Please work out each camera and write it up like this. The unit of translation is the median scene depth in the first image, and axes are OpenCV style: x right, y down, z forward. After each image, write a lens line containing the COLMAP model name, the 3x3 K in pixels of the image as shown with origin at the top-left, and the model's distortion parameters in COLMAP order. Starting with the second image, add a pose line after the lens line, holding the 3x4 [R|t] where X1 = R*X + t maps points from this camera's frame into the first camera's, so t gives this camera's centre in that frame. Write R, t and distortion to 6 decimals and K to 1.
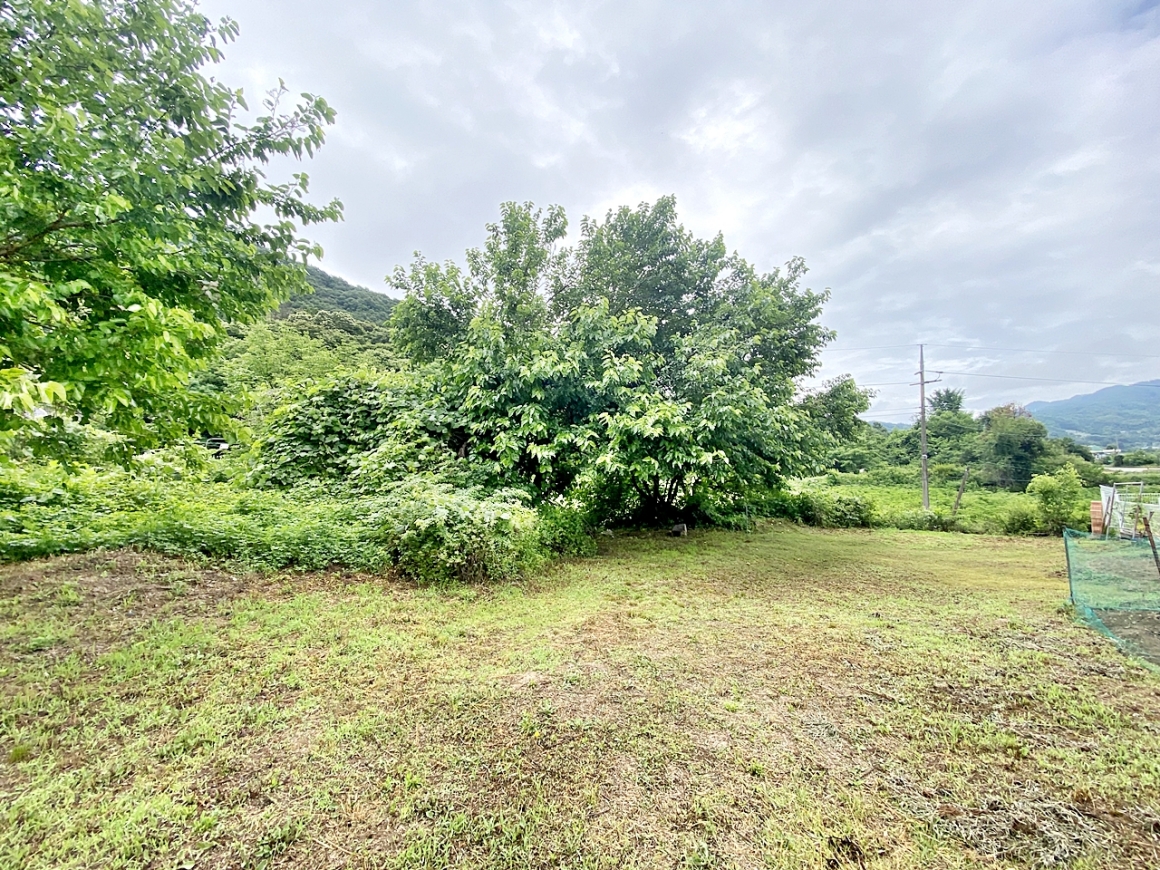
lens RADIAL K [[463.4, 0, 580.0], [0, 463.4, 435.0], [0, 0, 1]] dist [0.025884, -0.023698]
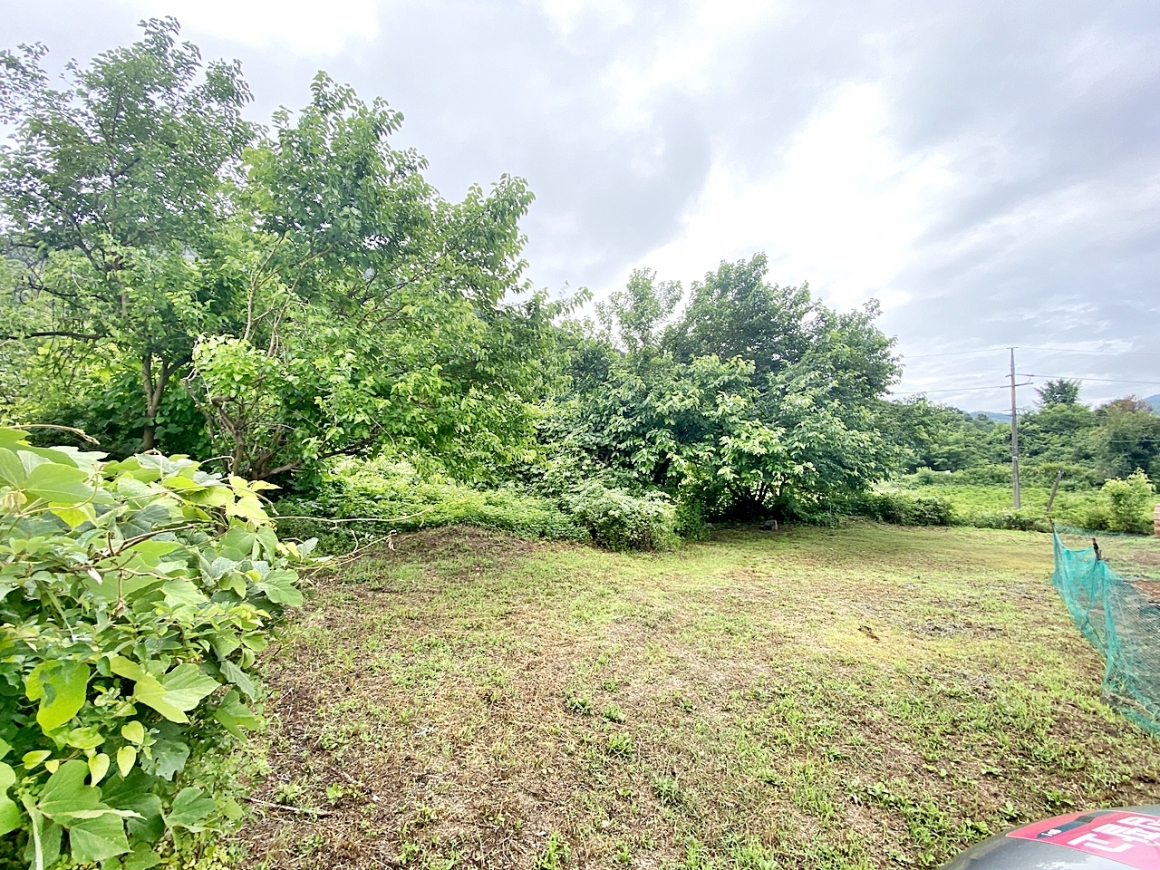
lens RADIAL K [[463.4, 0, 580.0], [0, 463.4, 435.0], [0, 0, 1]] dist [0.025884, -0.023698]
pose [[0.989143, -0.009141, -0.146674, -0.130104], [0.010395, 0.999916, 0.007788, -0.056899], [0.146590, -0.009228, 0.989154, -0.363058]]
